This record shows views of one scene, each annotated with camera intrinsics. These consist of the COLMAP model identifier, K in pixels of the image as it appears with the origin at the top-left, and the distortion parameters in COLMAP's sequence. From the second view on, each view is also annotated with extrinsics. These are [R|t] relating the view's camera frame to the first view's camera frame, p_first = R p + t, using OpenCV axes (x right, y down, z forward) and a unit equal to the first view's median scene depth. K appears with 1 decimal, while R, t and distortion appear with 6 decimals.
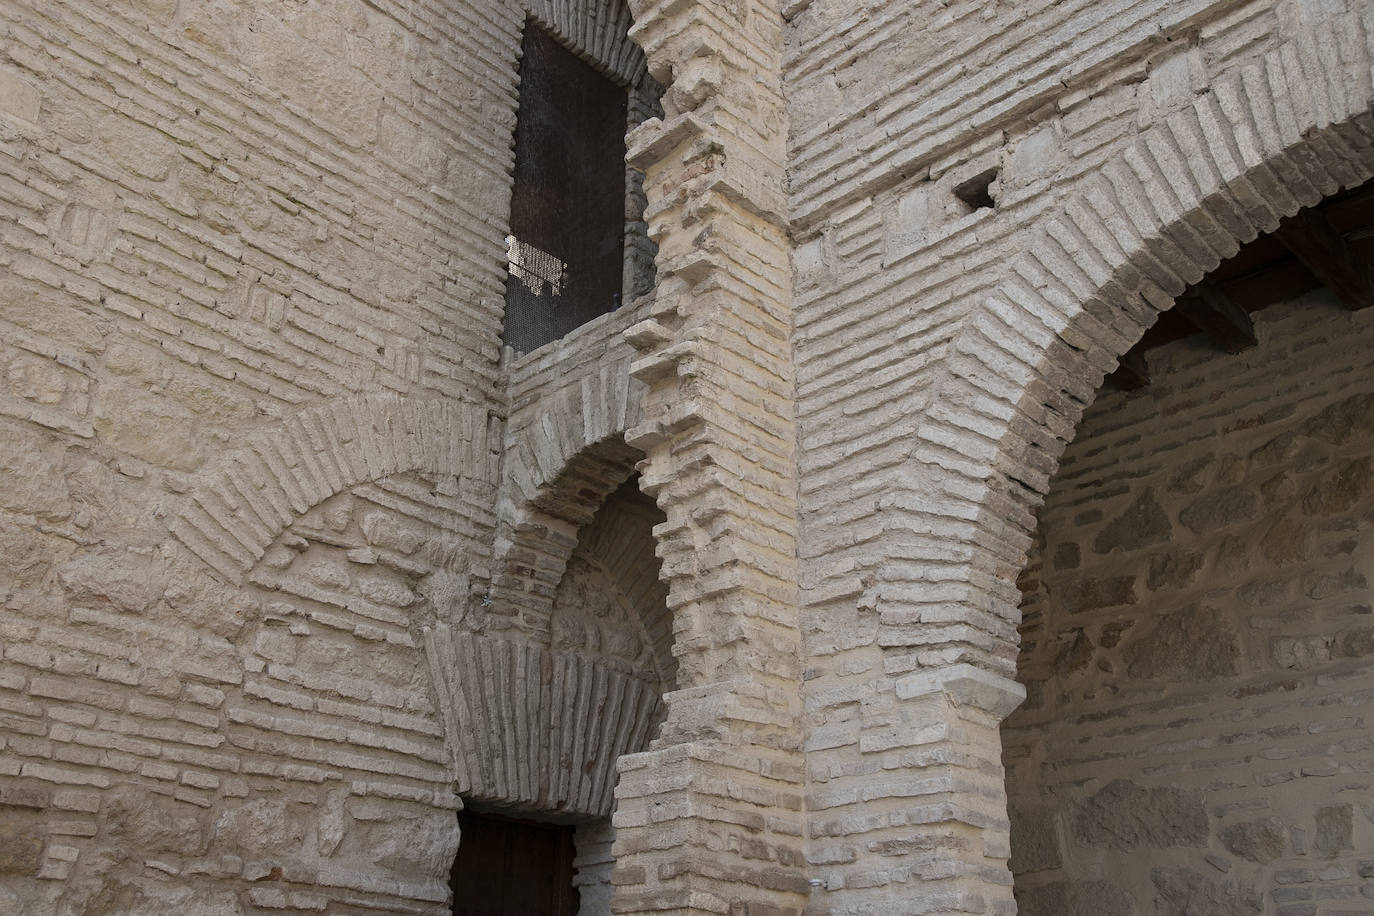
lens RADIAL K [[1347.4, 0, 680.7], [0, 1347.4, 477.7], [0, 0, 1]] dist [0.013970, 0.076250]
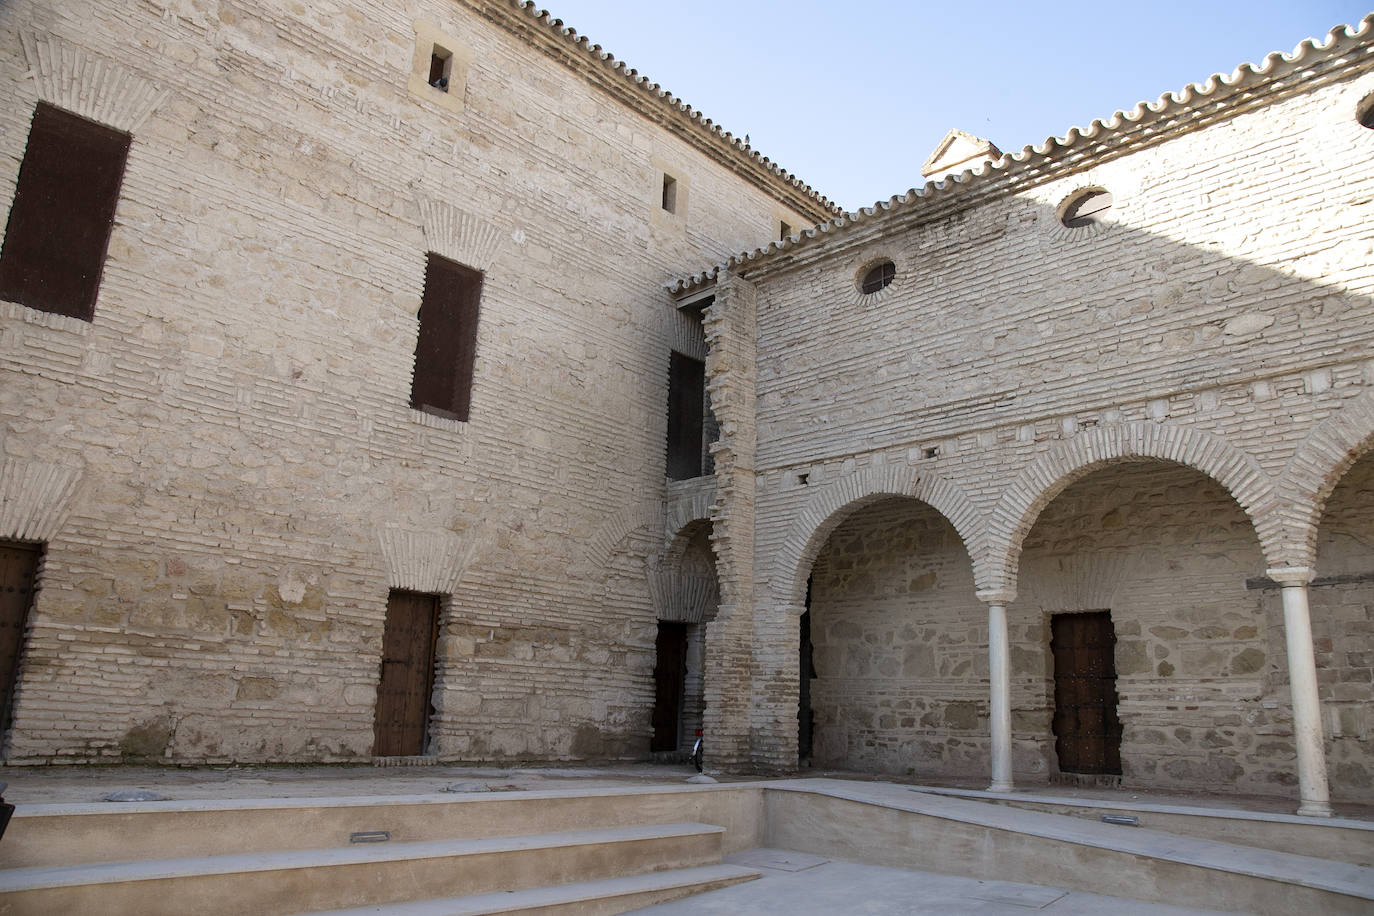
lens RADIAL K [[1008.7, 0, 685.6], [0, 1008.7, 450.2], [0, 0, 1]] dist [-0.118659, 0.070414]
pose [[0.999639, 0.022679, -0.014388, -0.066909], [-0.019729, 0.983551, 0.179552, -0.735521], [0.018223, -0.179204, 0.983643, -1.646226]]
